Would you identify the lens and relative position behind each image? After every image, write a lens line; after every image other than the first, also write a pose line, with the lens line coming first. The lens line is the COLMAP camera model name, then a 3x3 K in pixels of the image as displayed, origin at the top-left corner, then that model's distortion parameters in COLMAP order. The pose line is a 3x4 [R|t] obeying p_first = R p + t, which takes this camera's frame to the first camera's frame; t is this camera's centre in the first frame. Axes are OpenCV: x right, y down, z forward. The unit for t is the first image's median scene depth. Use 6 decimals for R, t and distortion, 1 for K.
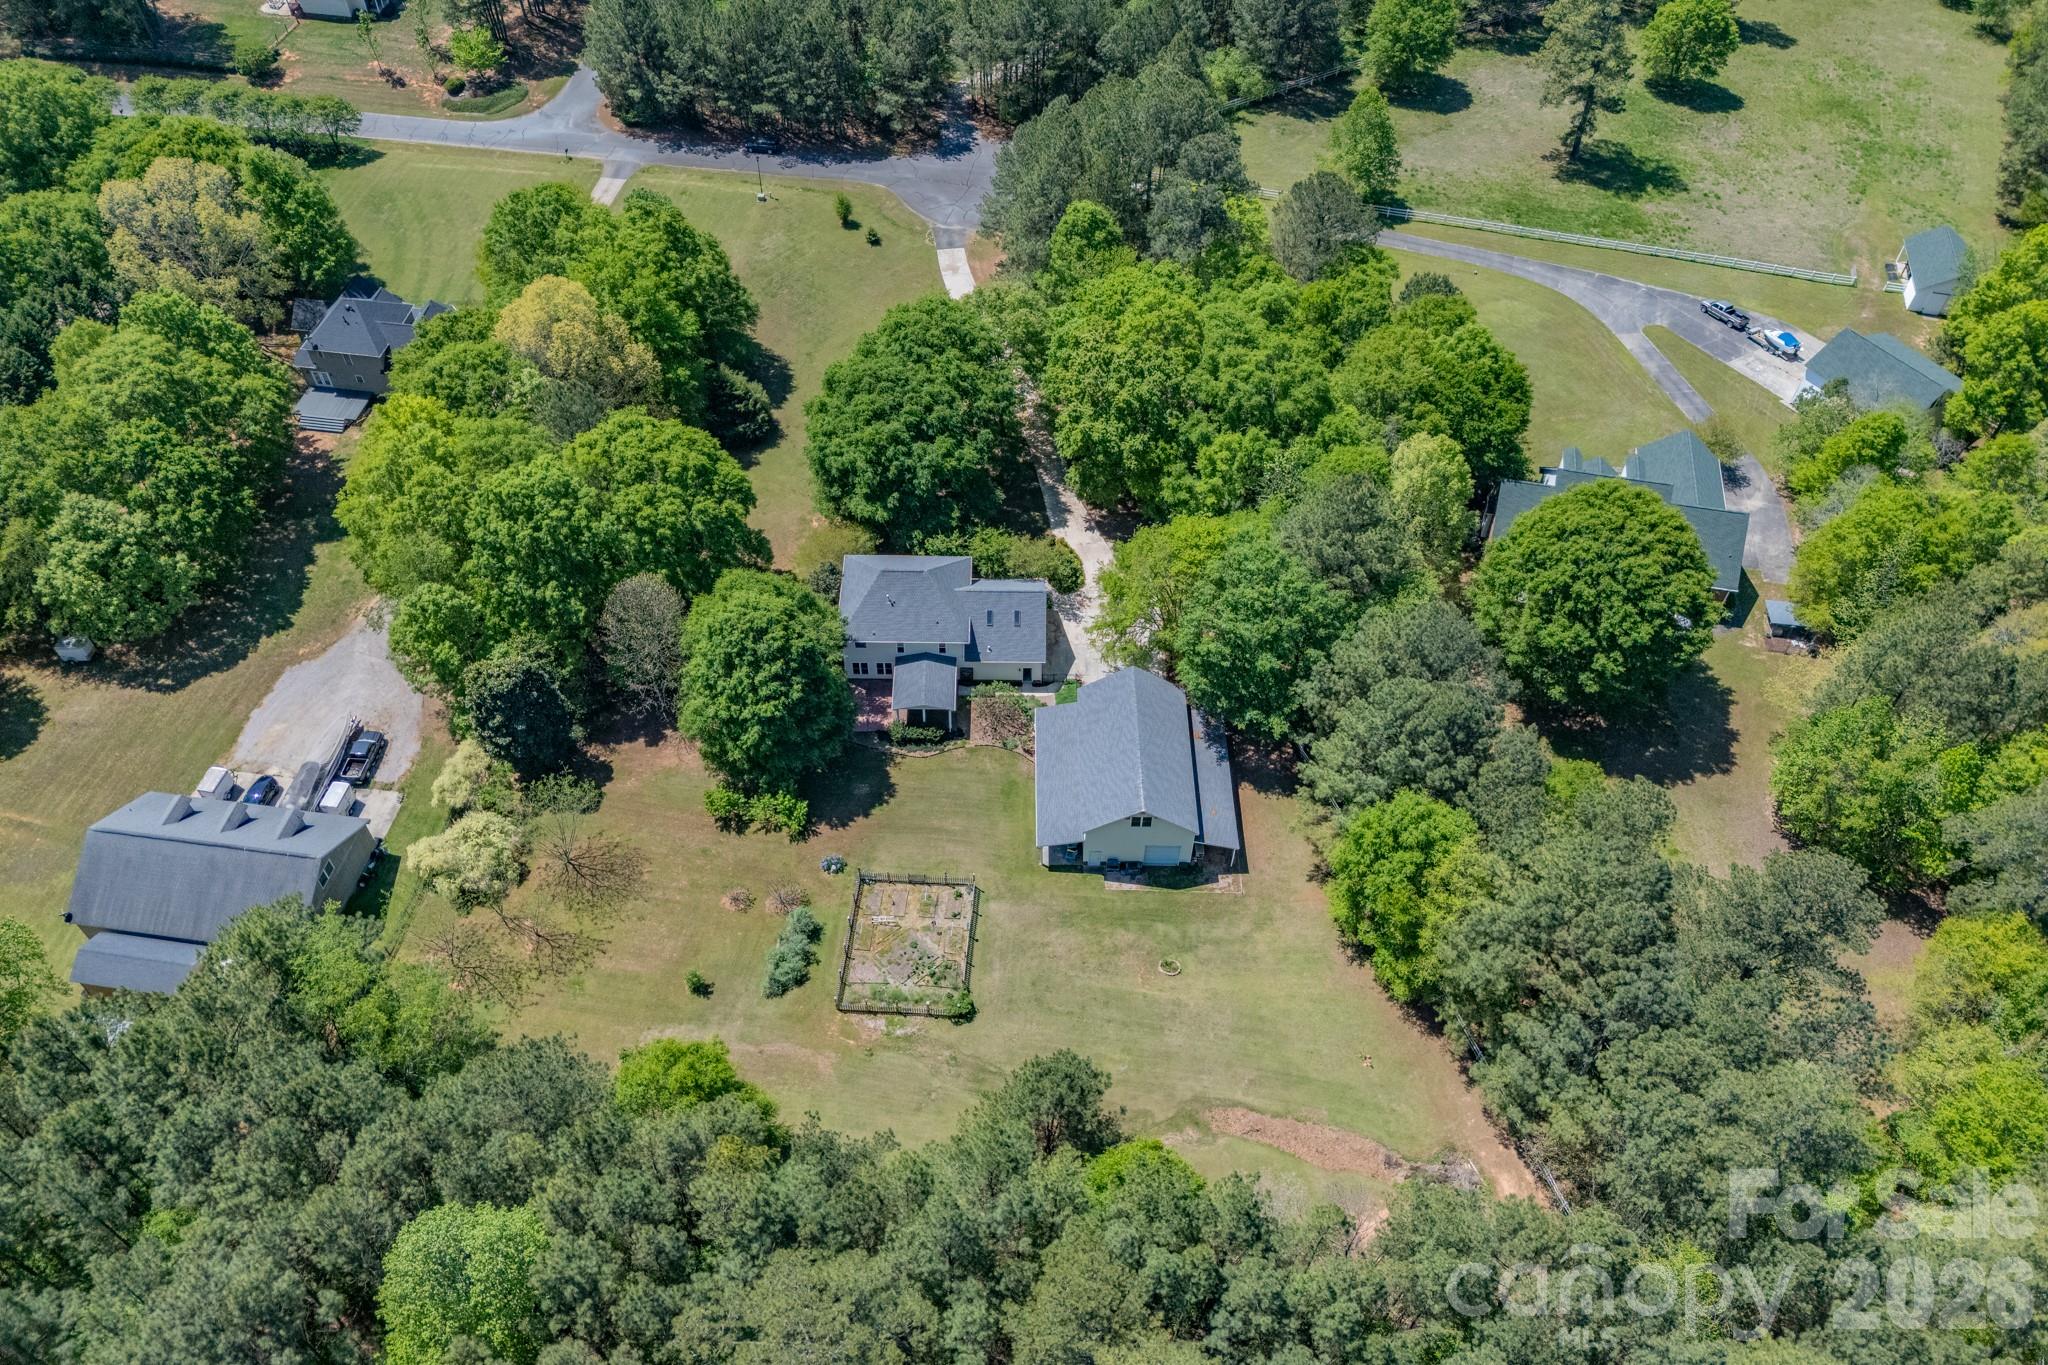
lens RADIAL K [[1503.6, 0, 1020.9], [0, 1503.6, 675.9], [0, 0, 1]] dist [0.051921, -0.042280]
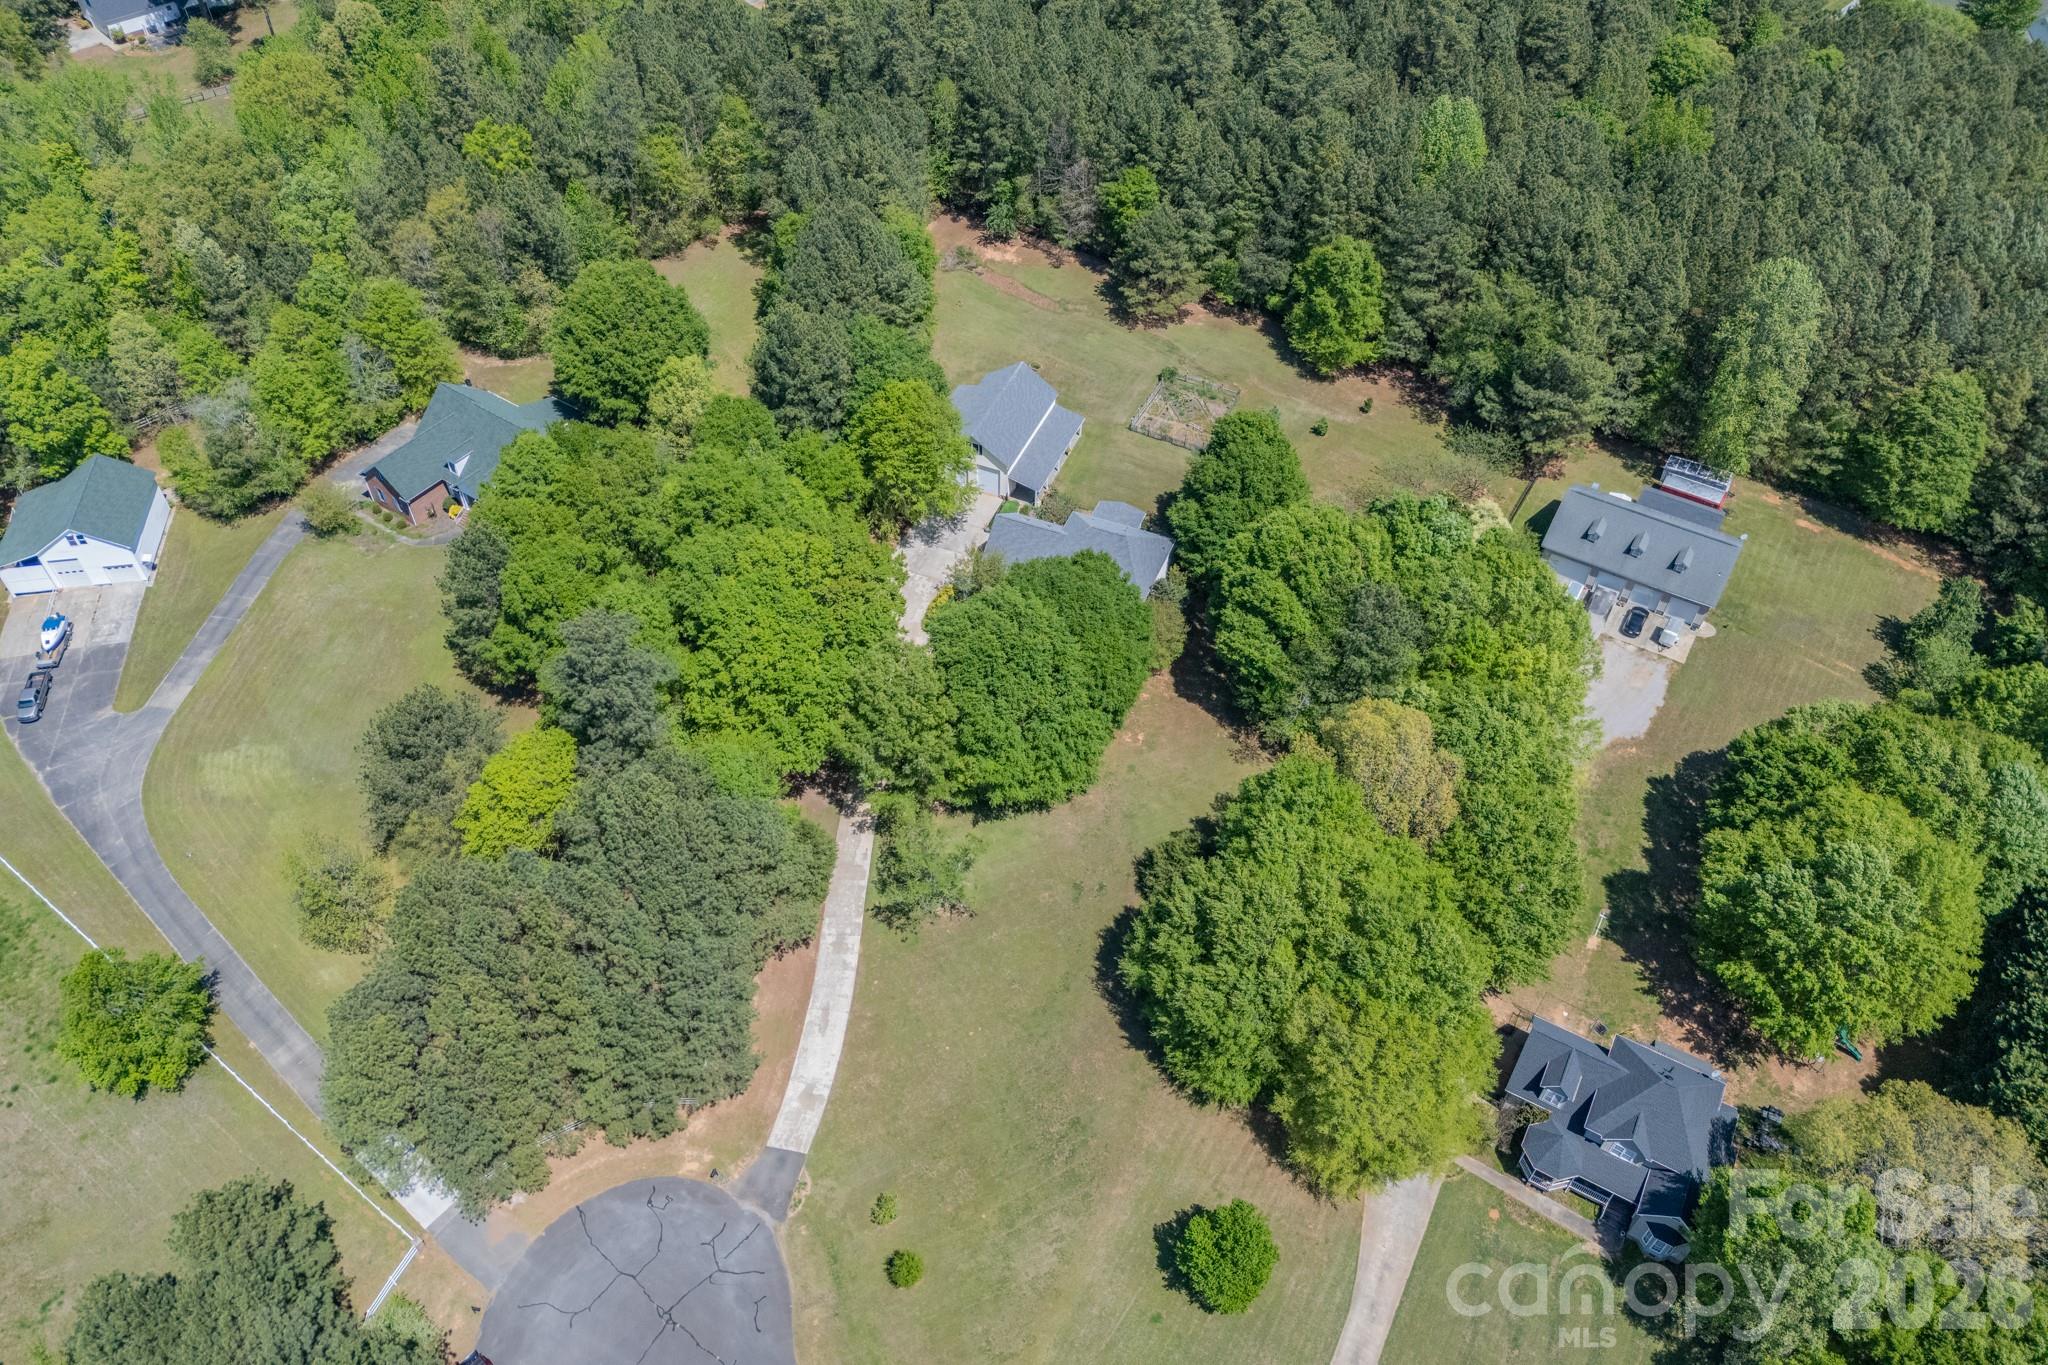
lens RADIAL K [[1503.6, 0, 1012.7], [0, 1503.6, 696.3], [0, 0, 1]] dist [0.051921, -0.042280]
pose [[-0.920446, -0.310035, 0.238027, -0.312757], [0.269360, -0.061849, 0.961051, -1.176053], [-0.283238, 0.948711, 0.140439, 0.940145]]
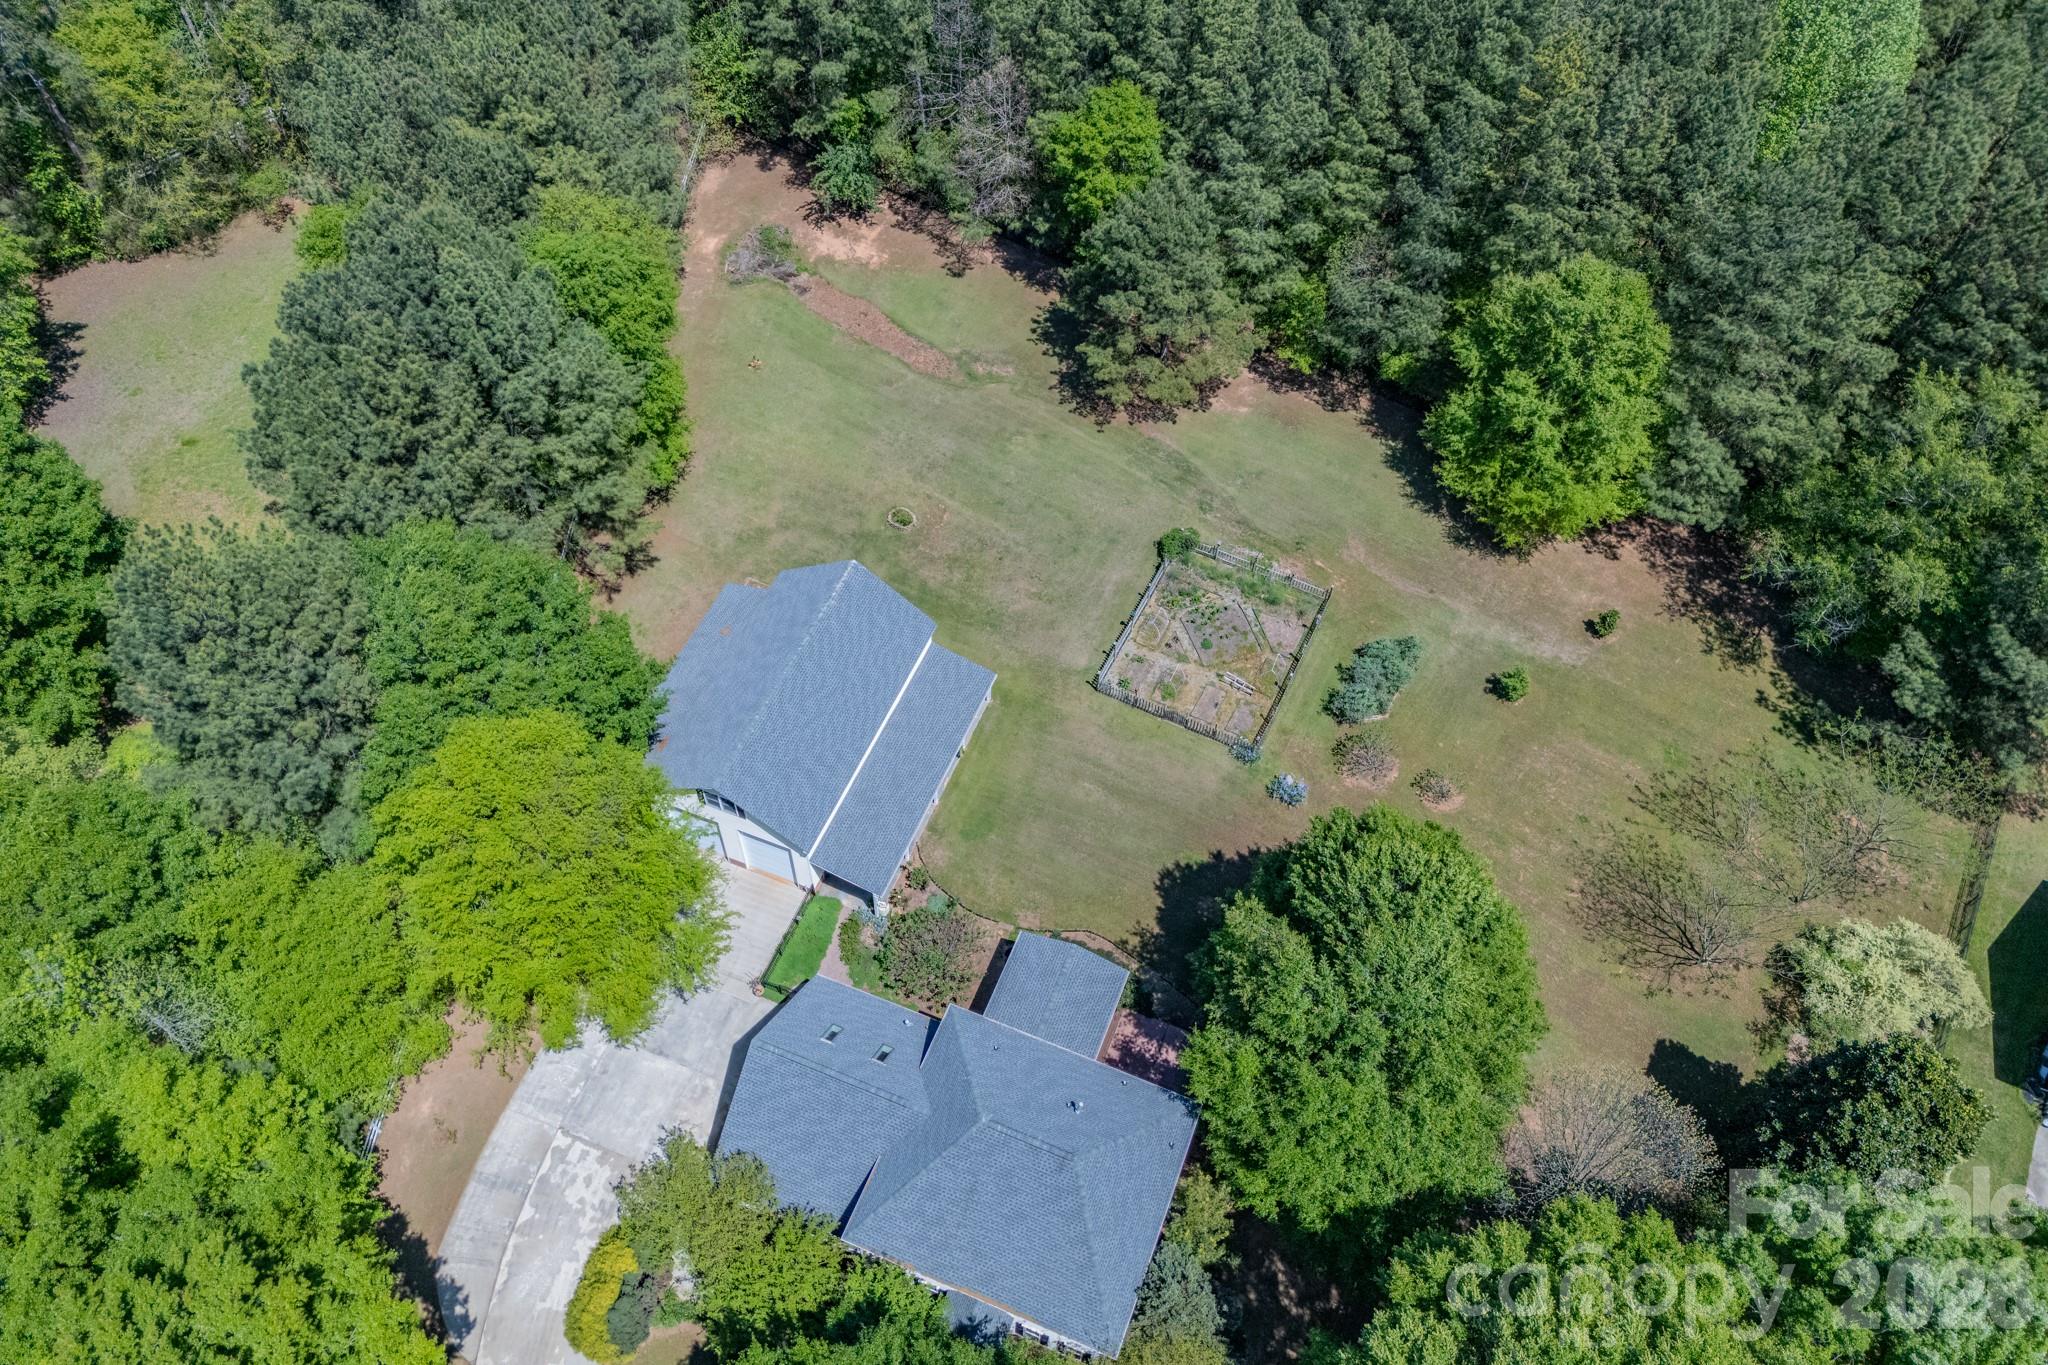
lens RADIAL K [[1503.6, 0, 997.0], [0, 1503.6, 701.7], [0, 0, 1]] dist [0.051921, -0.042280]
pose [[-0.920350, -0.336990, 0.198478, -0.106796], [0.270587, -0.182247, 0.945288, -0.452856], [-0.282381, 0.923701, 0.258916, 0.732837]]
